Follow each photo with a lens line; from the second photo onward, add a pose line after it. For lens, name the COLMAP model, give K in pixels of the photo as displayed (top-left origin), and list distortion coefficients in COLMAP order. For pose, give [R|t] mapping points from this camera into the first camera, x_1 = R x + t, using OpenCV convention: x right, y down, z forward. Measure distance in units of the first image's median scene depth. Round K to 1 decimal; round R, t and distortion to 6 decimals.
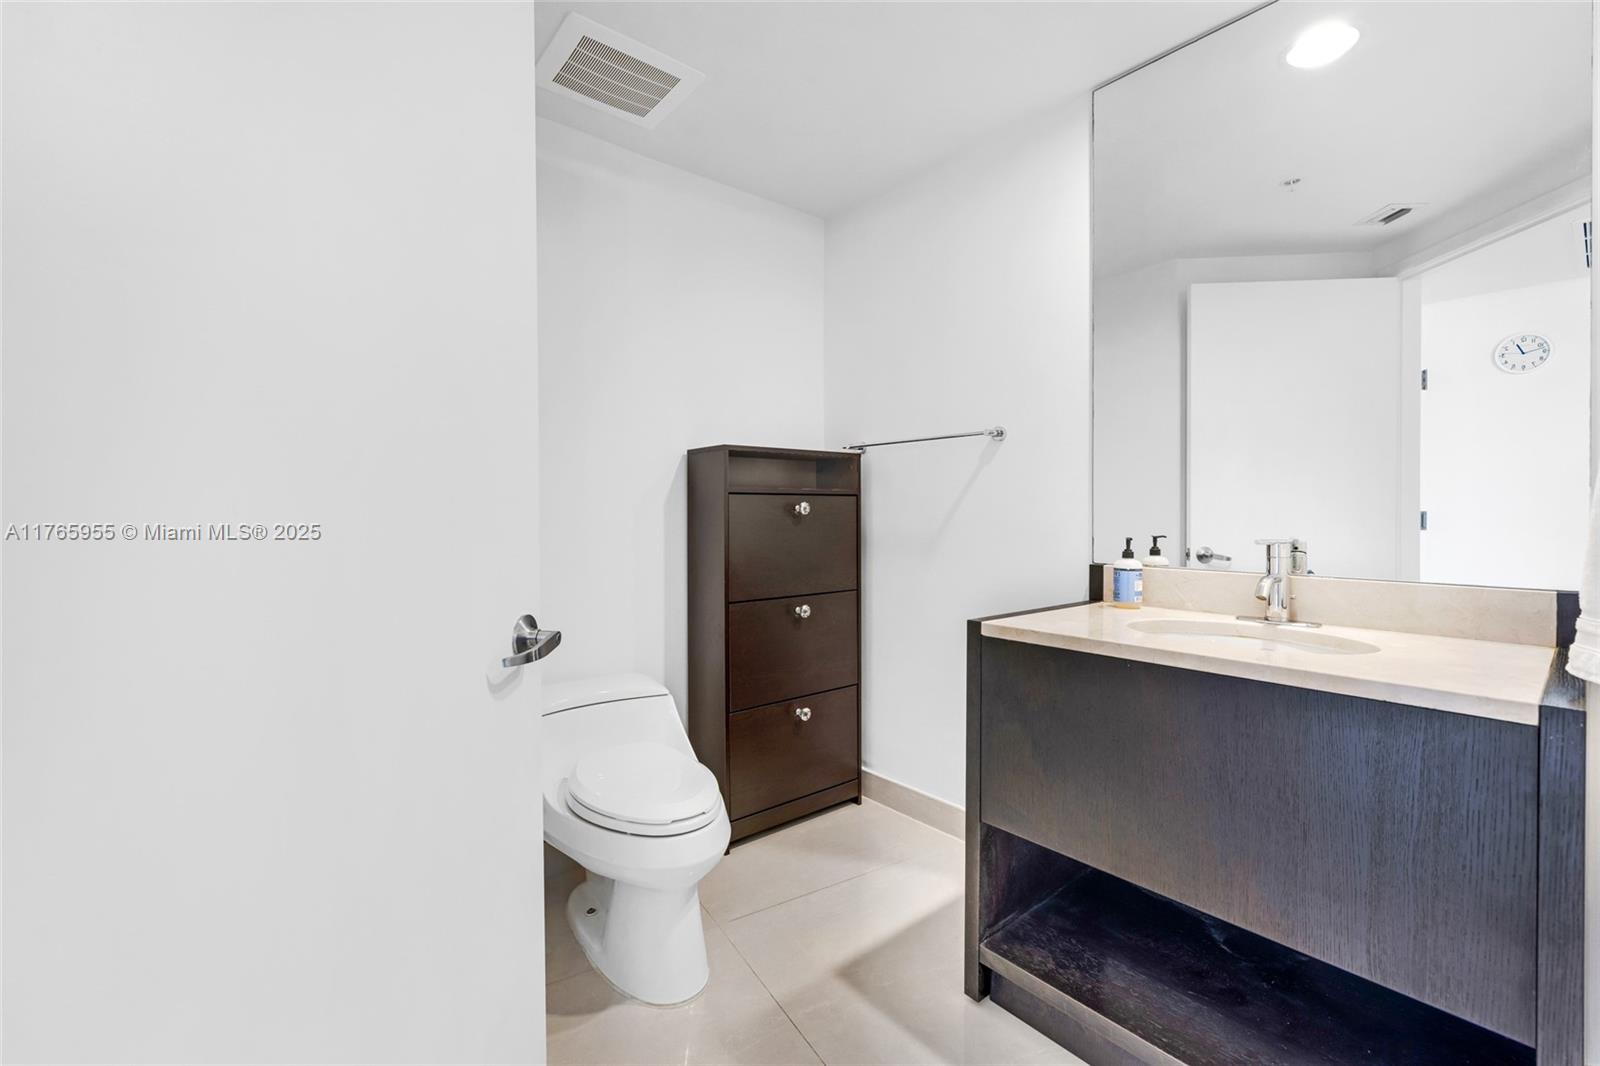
lens RADIAL K [[671.5, 0, 784.8], [0, 671.5, 520.7], [0, 0, 1]] dist [0.001123, 0.000129]
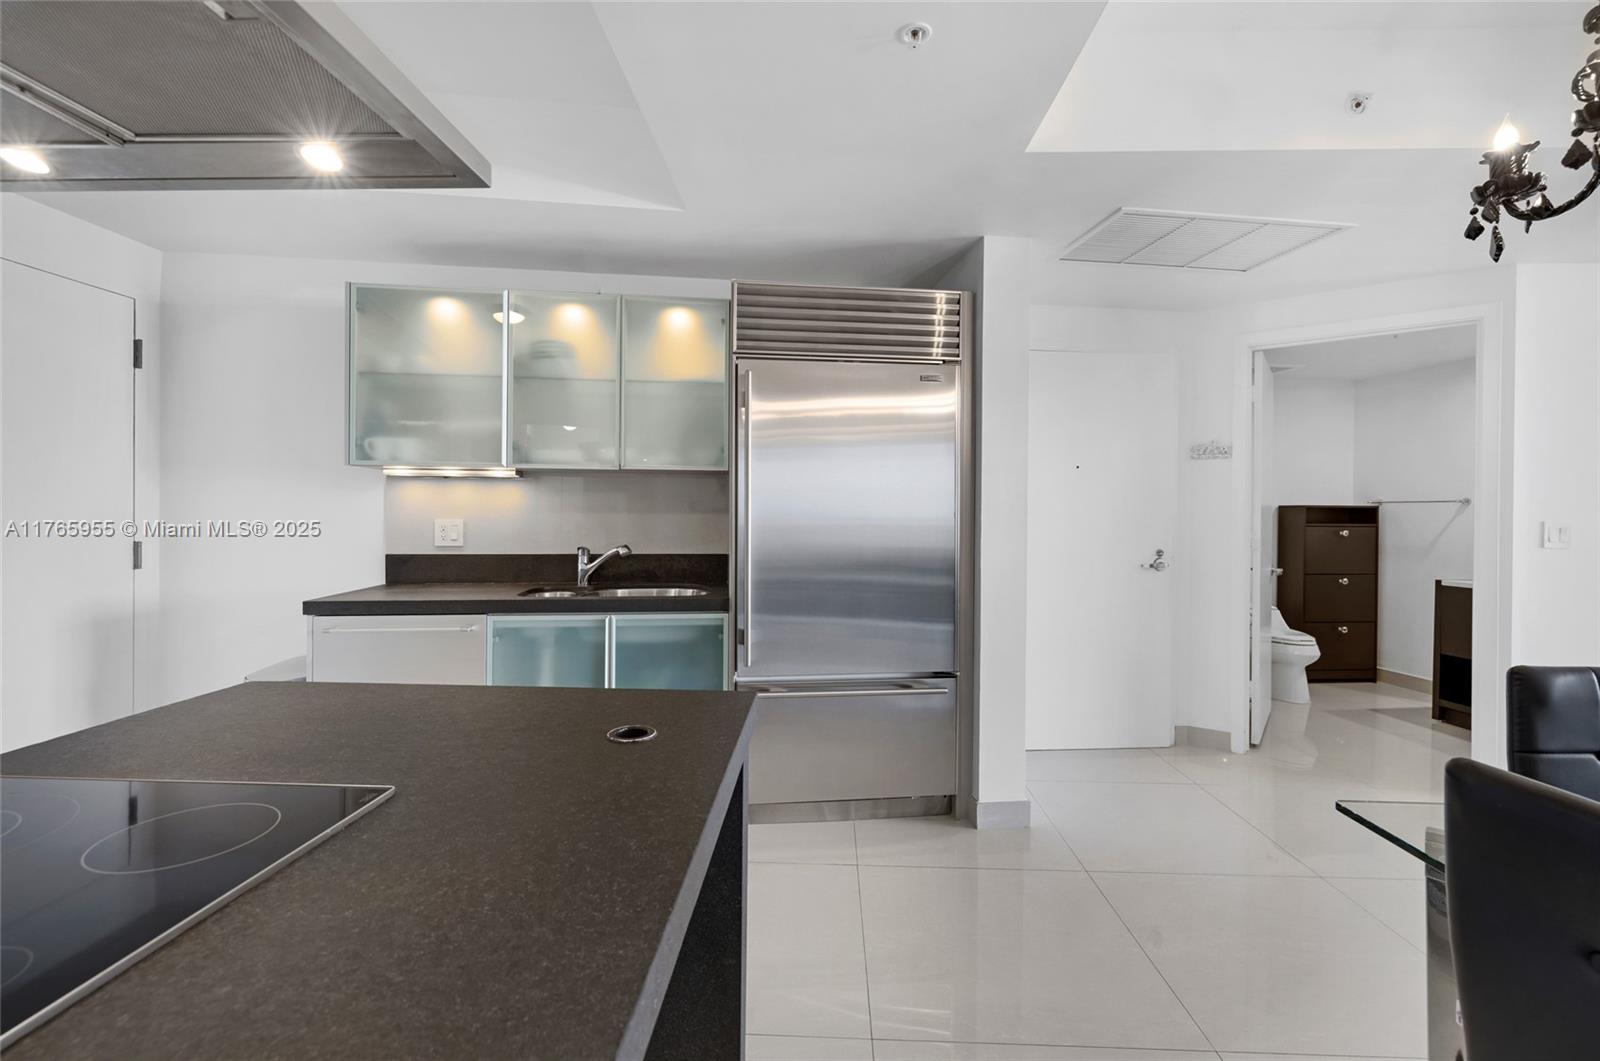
lens RADIAL K [[682.1, 0, 797.4], [0, 682.1, 518.3], [0, 0, 1]] dist [0.001069, 0.000146]
pose [[0.845001, 0.009967, -0.534671, -0.281649], [-0.012349, 0.999923, -0.000876, -0.042322], [0.534622, 0.007342, 0.845060, -1.764470]]
